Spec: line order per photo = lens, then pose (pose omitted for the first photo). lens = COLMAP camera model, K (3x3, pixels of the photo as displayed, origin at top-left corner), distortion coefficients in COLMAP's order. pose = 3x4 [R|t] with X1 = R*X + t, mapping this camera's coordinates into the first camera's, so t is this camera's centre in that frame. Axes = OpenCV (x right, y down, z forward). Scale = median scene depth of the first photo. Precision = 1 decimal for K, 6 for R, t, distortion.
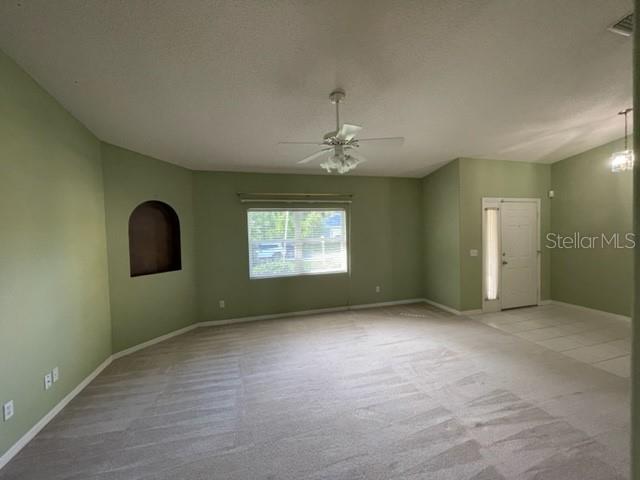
lens RADIAL K [[259.4, 0, 317.7], [0, 259.4, 237.0], [0, 0, 1]] dist [-0.000590, 0.000283]
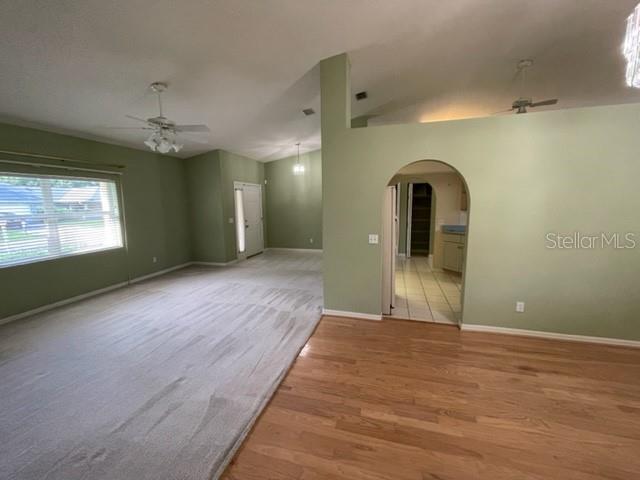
lens RADIAL K [[259.4, 0, 317.8], [0, 259.4, 235.0], [0, 0, 1]] dist [-0.000590, 0.000283]
pose [[0.526047, -0.091348, 0.845536, -0.341709], [0.024065, 0.995415, 0.092569, 0.020637], [-0.850115, -0.028347, 0.525833, -0.138822]]
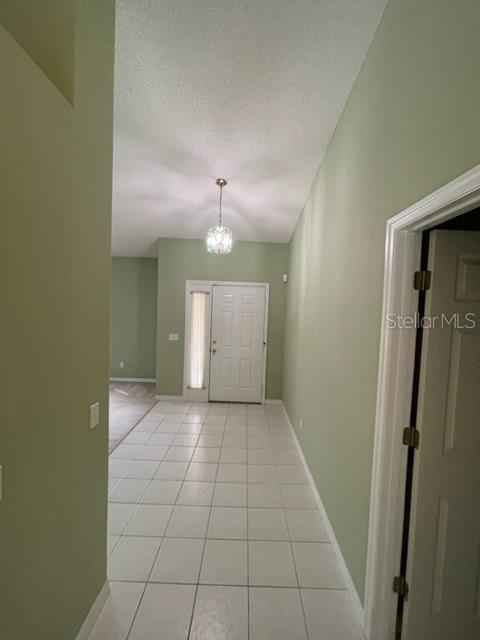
lens RADIAL K [[259.4, 0, 241.0], [0, 259.4, 319.9], [0, 0, 1]] dist [-0.000590, 0.000283]
pose [[0.956211, 0.068749, -0.284490, 1.094163], [-0.064875, 0.997628, 0.023030, -0.040541], [0.285398, -0.003565, 0.958402, 0.143281]]
